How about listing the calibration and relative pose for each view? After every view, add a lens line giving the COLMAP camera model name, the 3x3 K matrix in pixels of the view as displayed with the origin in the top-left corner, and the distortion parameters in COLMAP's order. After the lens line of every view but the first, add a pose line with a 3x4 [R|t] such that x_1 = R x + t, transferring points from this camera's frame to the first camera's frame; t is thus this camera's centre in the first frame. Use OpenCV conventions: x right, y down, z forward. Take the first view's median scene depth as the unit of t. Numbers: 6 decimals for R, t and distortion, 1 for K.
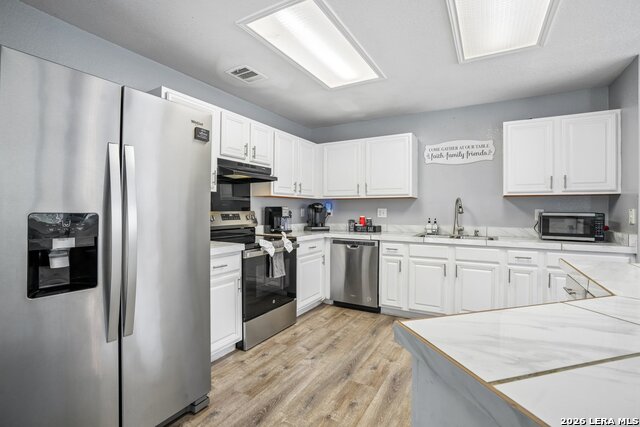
lens RADIAL K [[293.8, 0, 320.0], [0, 293.8, 213.5], [0, 0, 1]] dist [-0.069196, 0.025286]
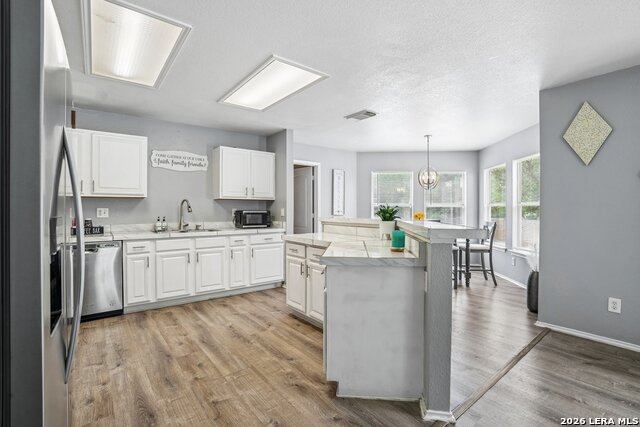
lens RADIAL K [[293.8, 0, 320.0], [0, 293.8, 213.5], [0, 0, 1]] dist [-0.069196, 0.025286]
pose [[0.371523, -0.020664, 0.928194, -0.504466], [0.010297, 0.999783, 0.018136, -0.011794], [-0.928367, 0.002820, 0.371655, 0.021053]]
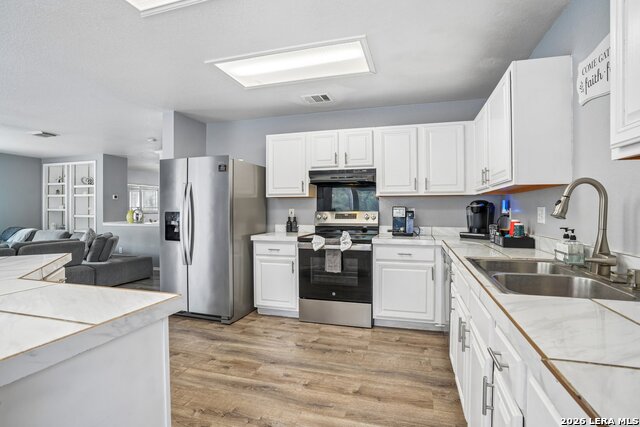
lens RADIAL K [[298.5, 0, 333.2], [0, 298.5, 212.9], [0, 0, 1]] dist [-0.055944, 0.000083]
pose [[0.263844, -0.002787, -0.964561, 0.856927], [-0.009204, 0.999943, -0.005407, 0.005393], [0.964521, 0.010304, 0.263803, 0.656773]]
